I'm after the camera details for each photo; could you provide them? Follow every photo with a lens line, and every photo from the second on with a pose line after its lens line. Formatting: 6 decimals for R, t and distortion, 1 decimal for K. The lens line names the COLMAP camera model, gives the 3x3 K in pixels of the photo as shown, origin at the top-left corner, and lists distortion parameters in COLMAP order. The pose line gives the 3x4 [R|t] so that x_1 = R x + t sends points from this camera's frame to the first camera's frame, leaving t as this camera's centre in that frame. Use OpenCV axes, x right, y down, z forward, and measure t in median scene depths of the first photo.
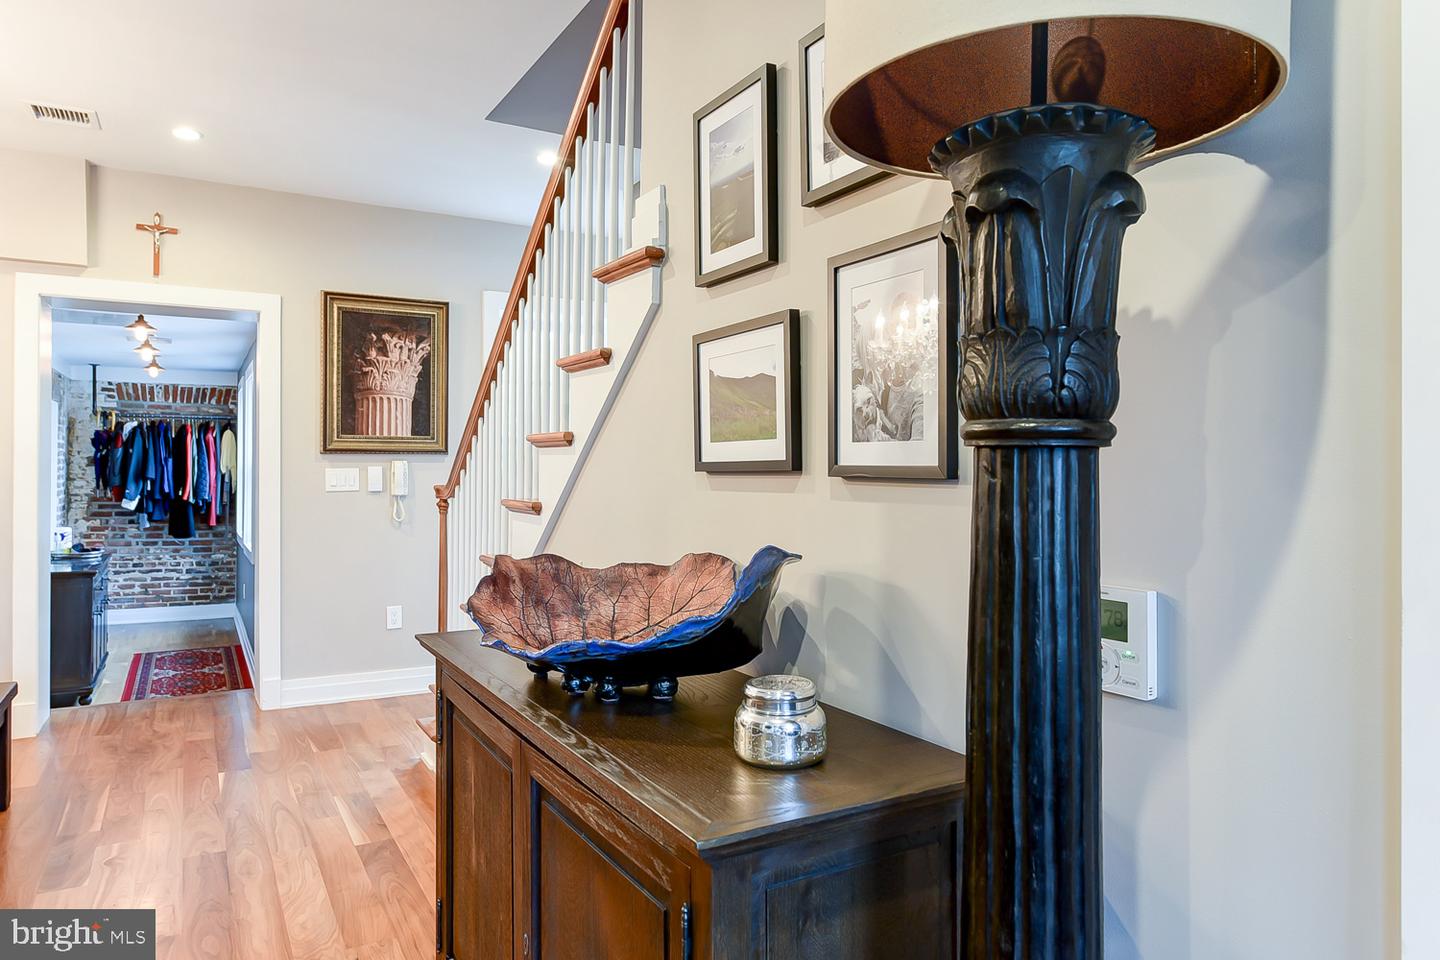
lens RADIAL K [[936.3, 0, 723.8], [0, 936.3, 469.4], [0, 0, 1]] dist [0.003163, 0.002600]
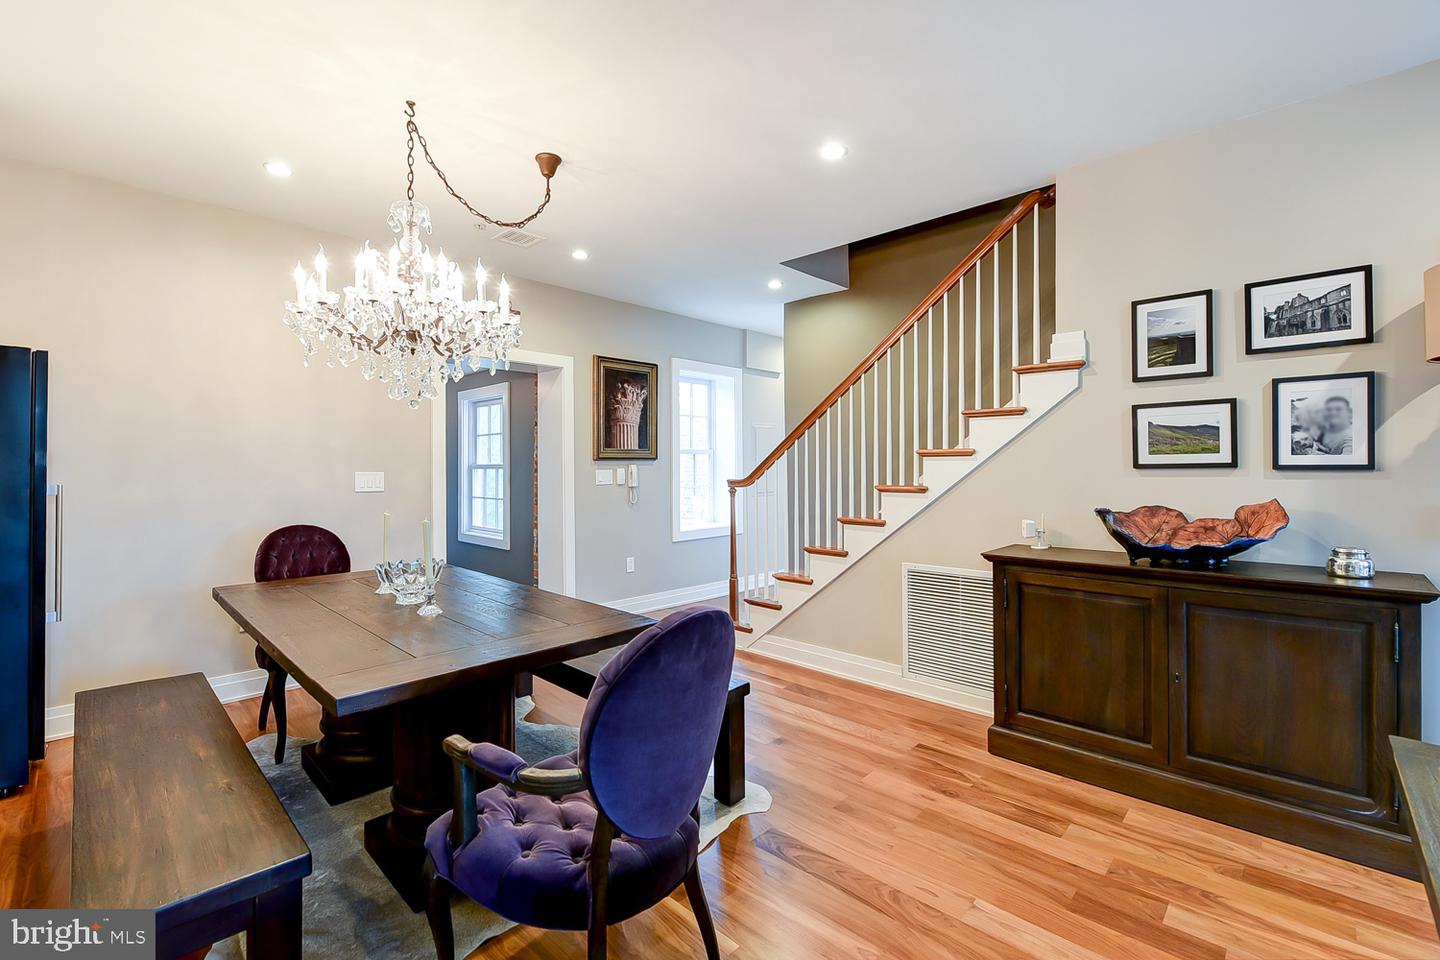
lens RADIAL K [[620.8, 0, 717.7], [0, 620.8, 468.2], [0, 0, 1]] dist [-0.013847, -0.001137]
pose [[0.961831, -0.009687, 0.273474, -0.442268], [0.009778, 0.999952, 0.001029, -0.002761], [-0.273471, 0.001685, 0.961879, -0.032892]]
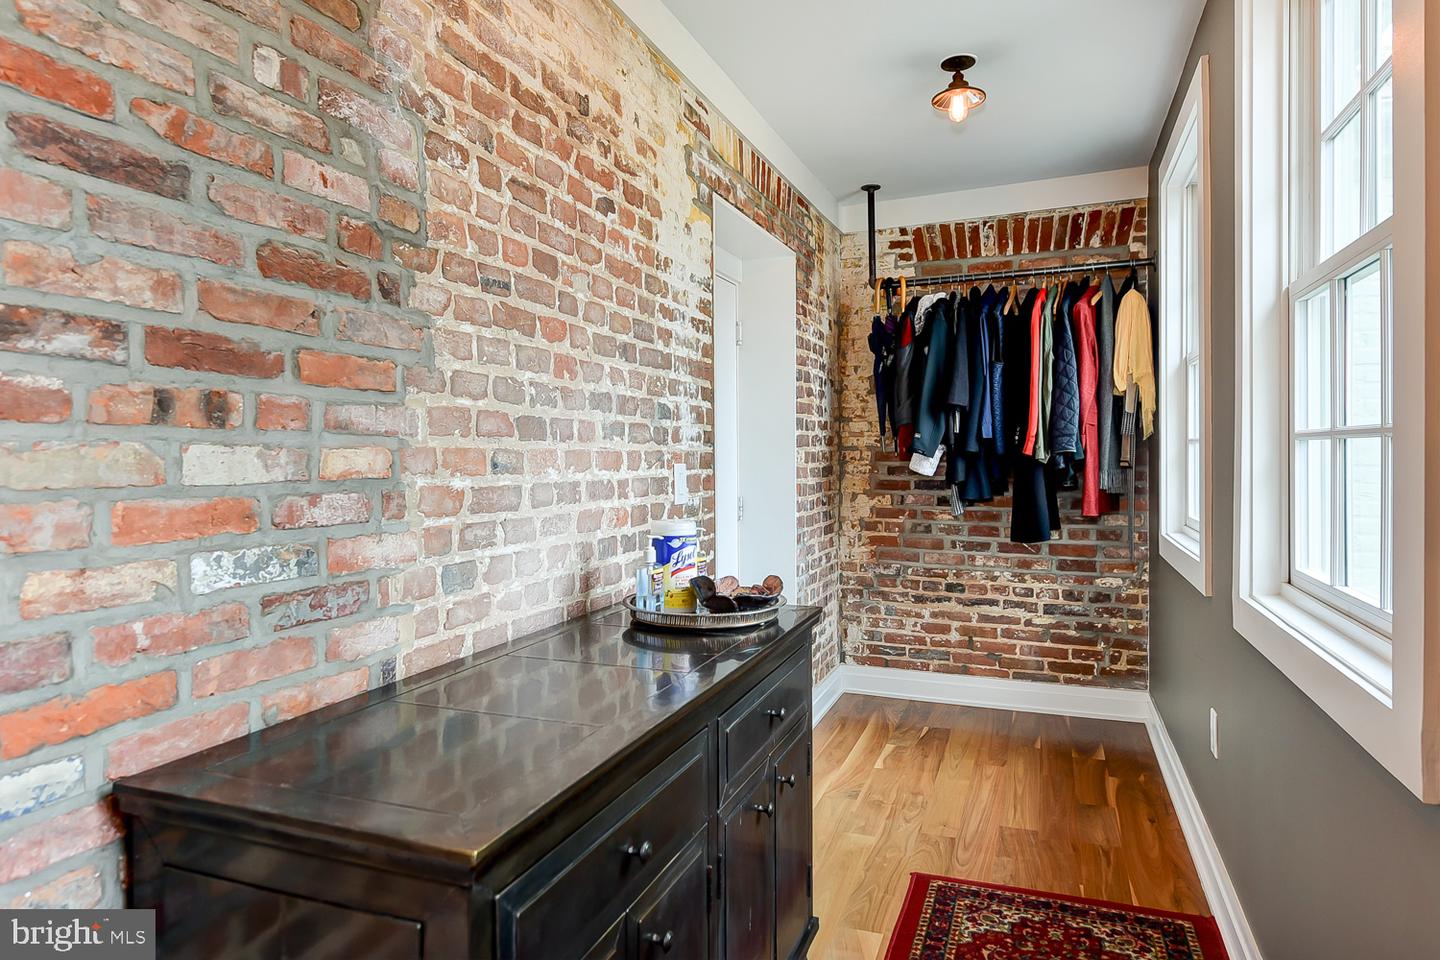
lens RADIAL K [[855.3, 0, 720.9], [0, 855.3, 465.1], [0, 0, 1]] dist [0.003971, 0.000343]
pose [[0.622608, -0.000946, -0.782533, -0.562183], [0.015840, 0.999810, 0.011394, 0.047669], [0.782374, -0.019489, 0.622504, 1.009072]]
